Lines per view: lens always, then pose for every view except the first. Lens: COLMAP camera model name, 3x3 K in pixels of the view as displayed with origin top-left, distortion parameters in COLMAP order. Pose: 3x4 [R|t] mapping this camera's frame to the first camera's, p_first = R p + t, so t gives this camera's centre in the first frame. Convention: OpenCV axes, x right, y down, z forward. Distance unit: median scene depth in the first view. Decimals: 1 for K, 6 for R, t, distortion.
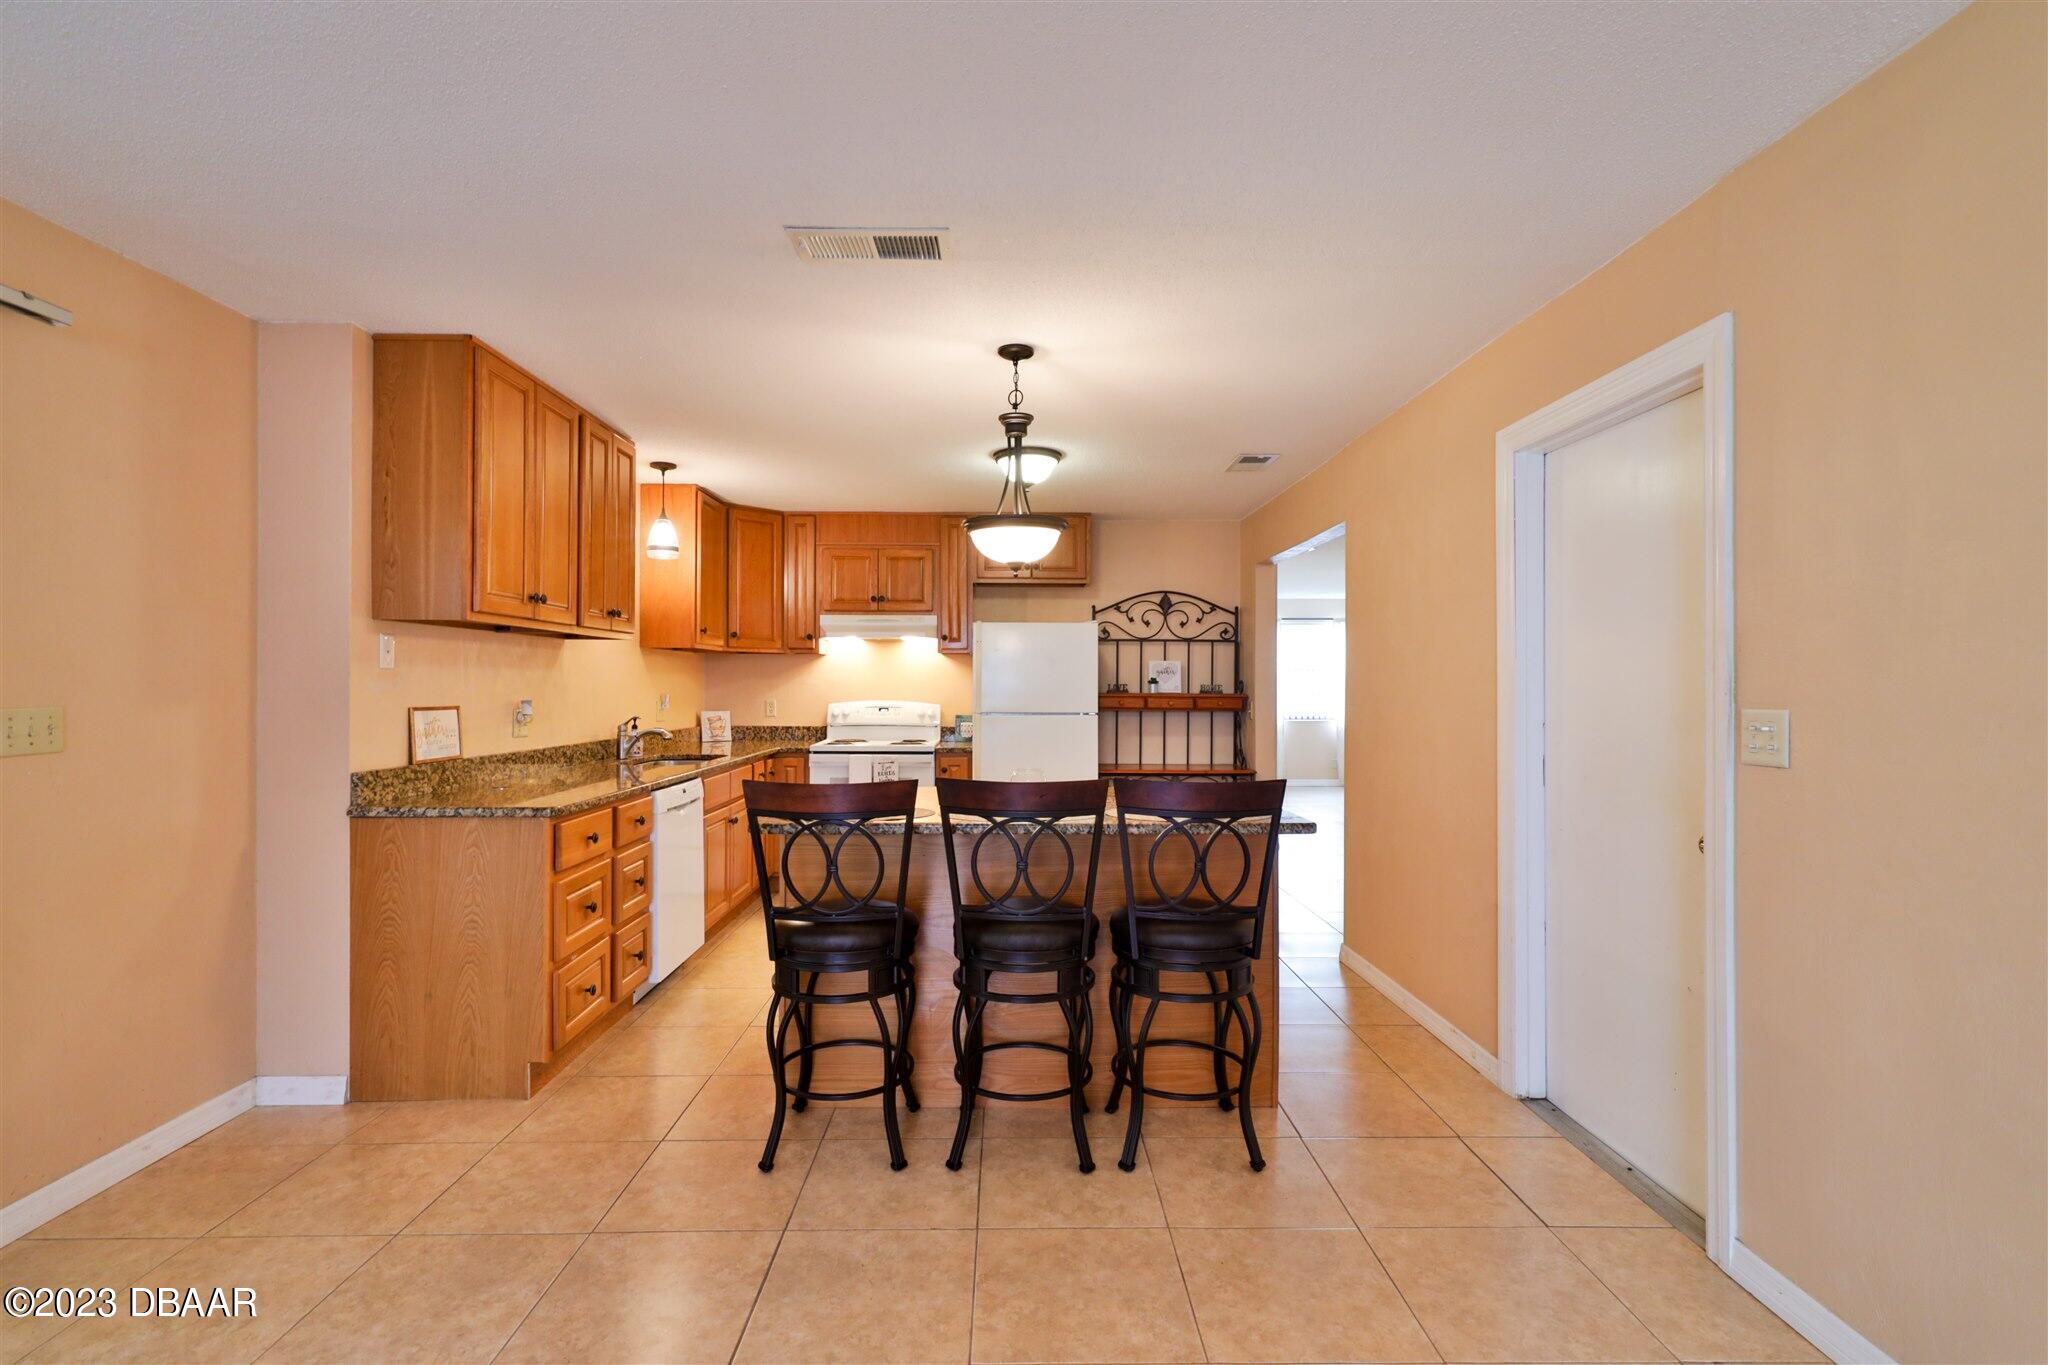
lens RADIAL K [[952.0, 0, 1024.0], [0, 952.0, 682.5], [0, 0, 1]] dist [0.000421, 0.000107]
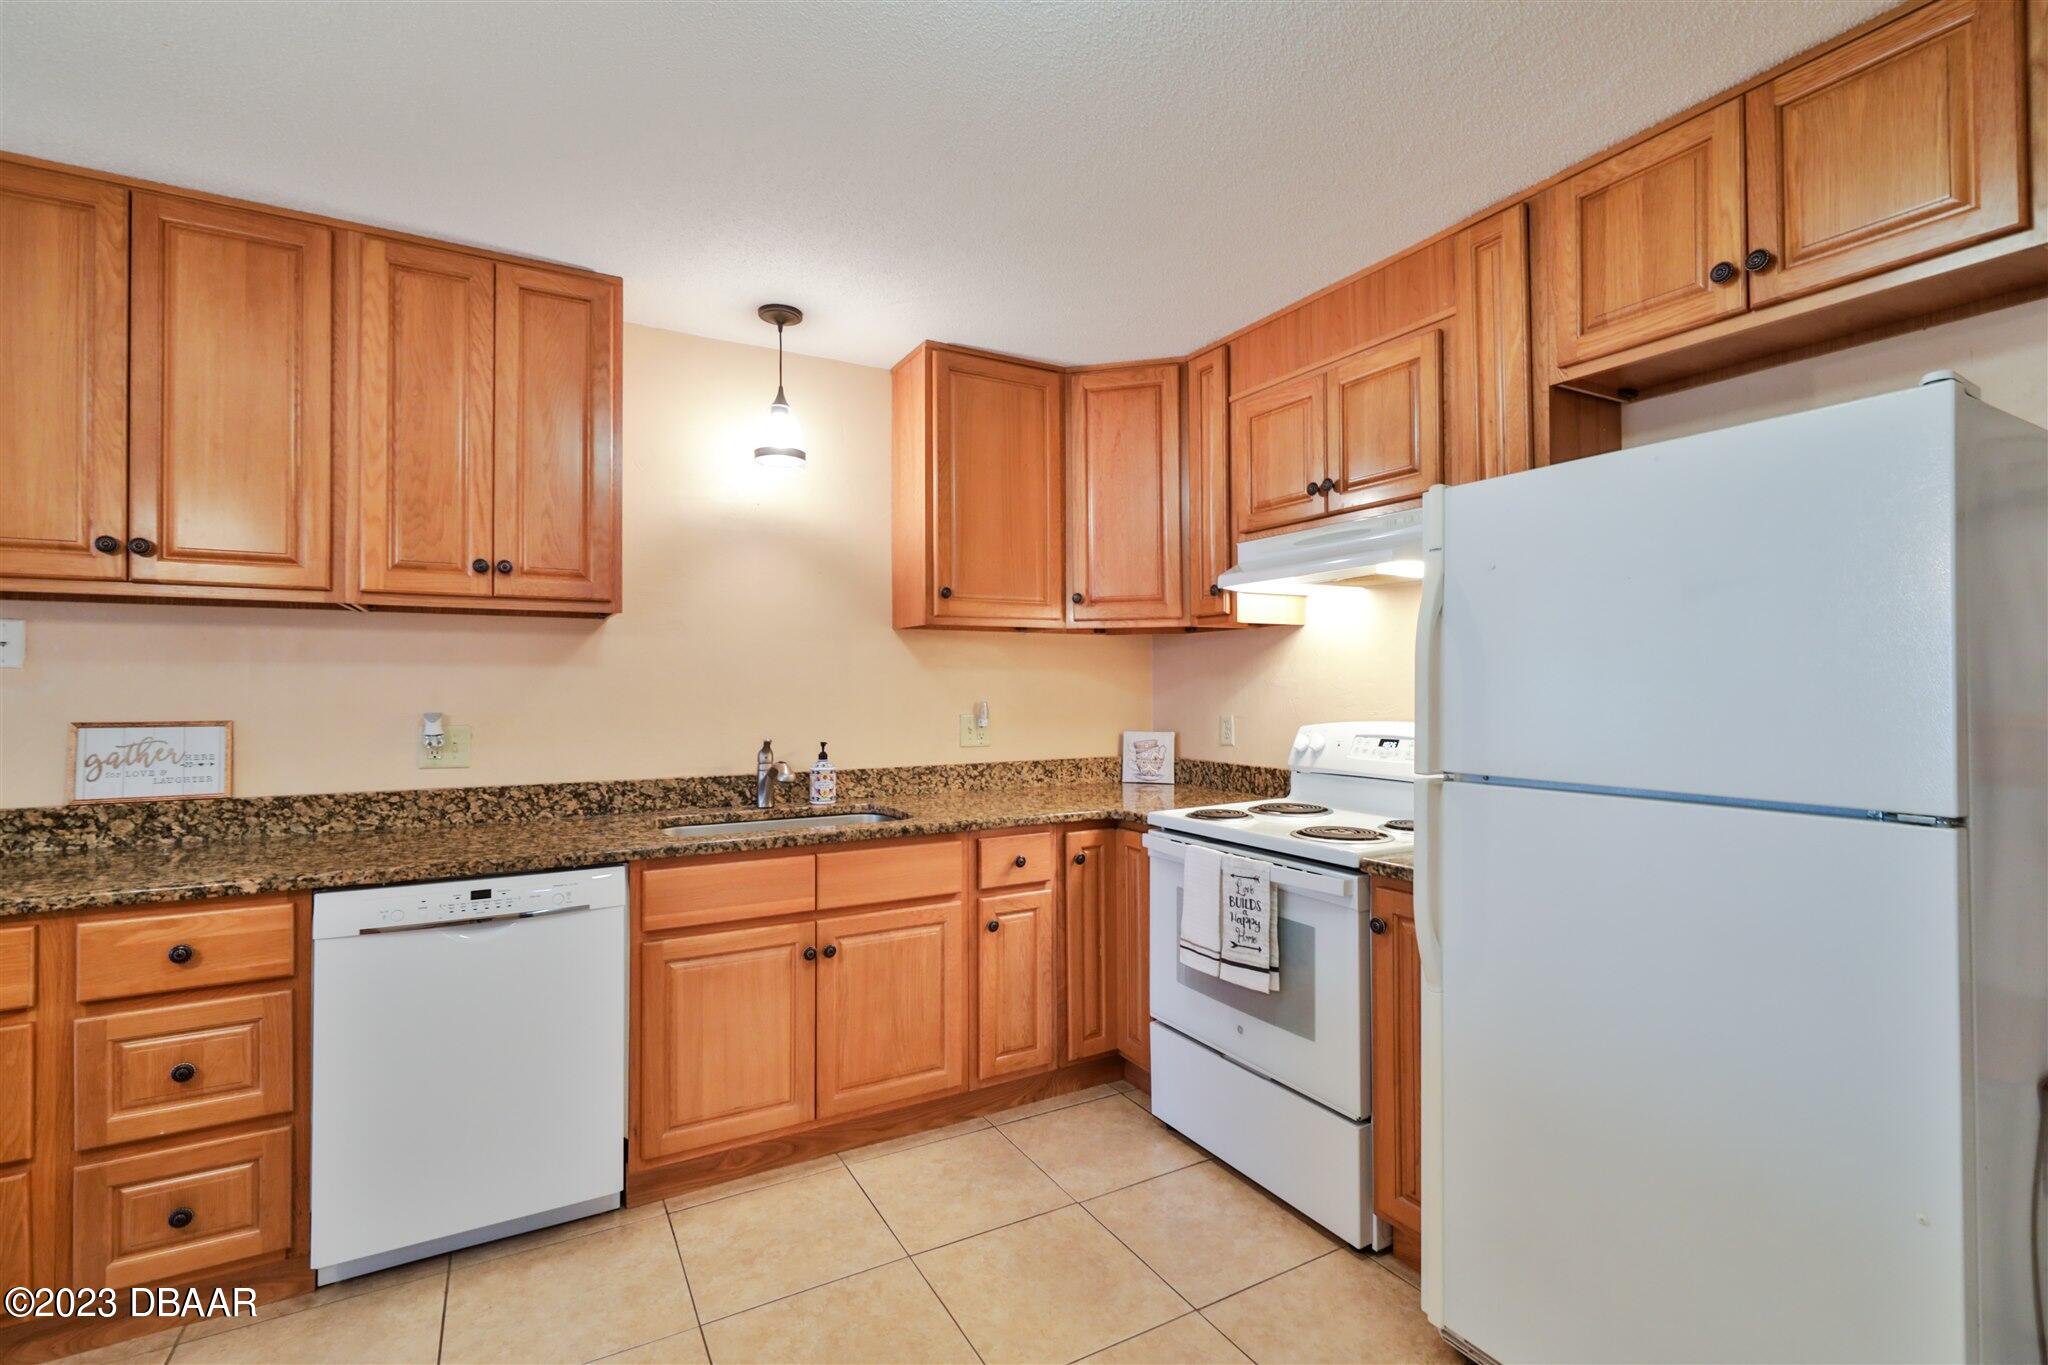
lens RADIAL K [[915.3, 0, 1021.5], [0, 915.3, 678.5], [0, 0, 1]] dist [0.001357, 0.000110]
pose [[0.472841, -0.012021, -0.881066, 0.146132], [0.005602, 0.999928, -0.010636, 0.002541], [0.881130, 0.000094, 0.472874, 0.684388]]
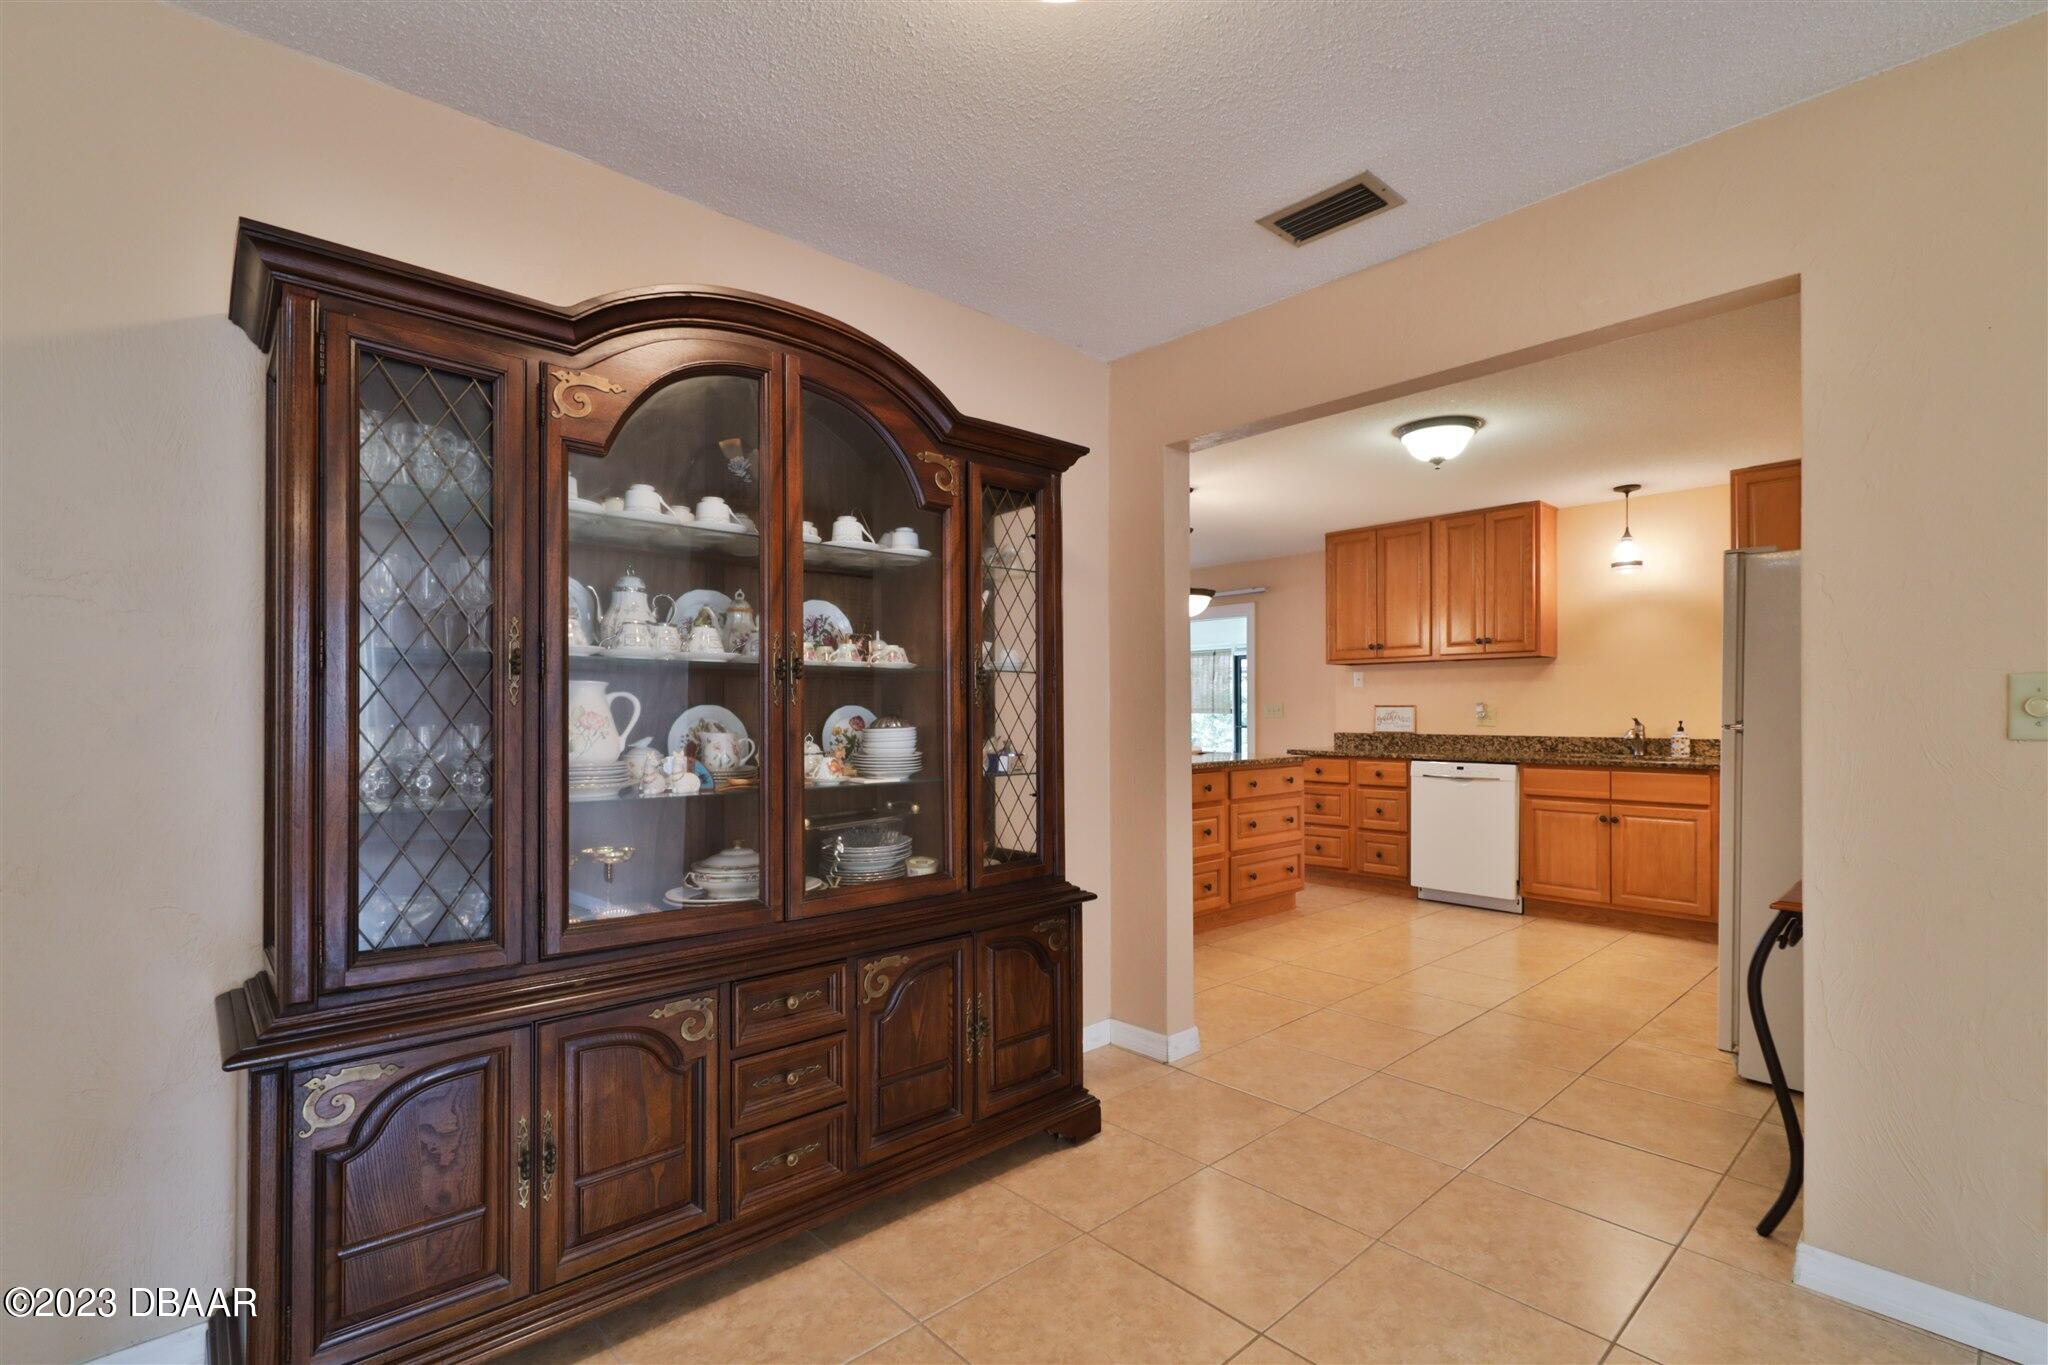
lens RADIAL K [[922.1, 0, 1013.4], [0, 922.1, 709.7], [0, 0, 1]] dist [0.000816, 0.000125]
pose [[-0.758132, -0.000235, -0.652101, 0.666332], [0.004090, 0.999979, -0.005115, 0.022449], [0.652089, -0.006545, -0.758115, 1.061878]]
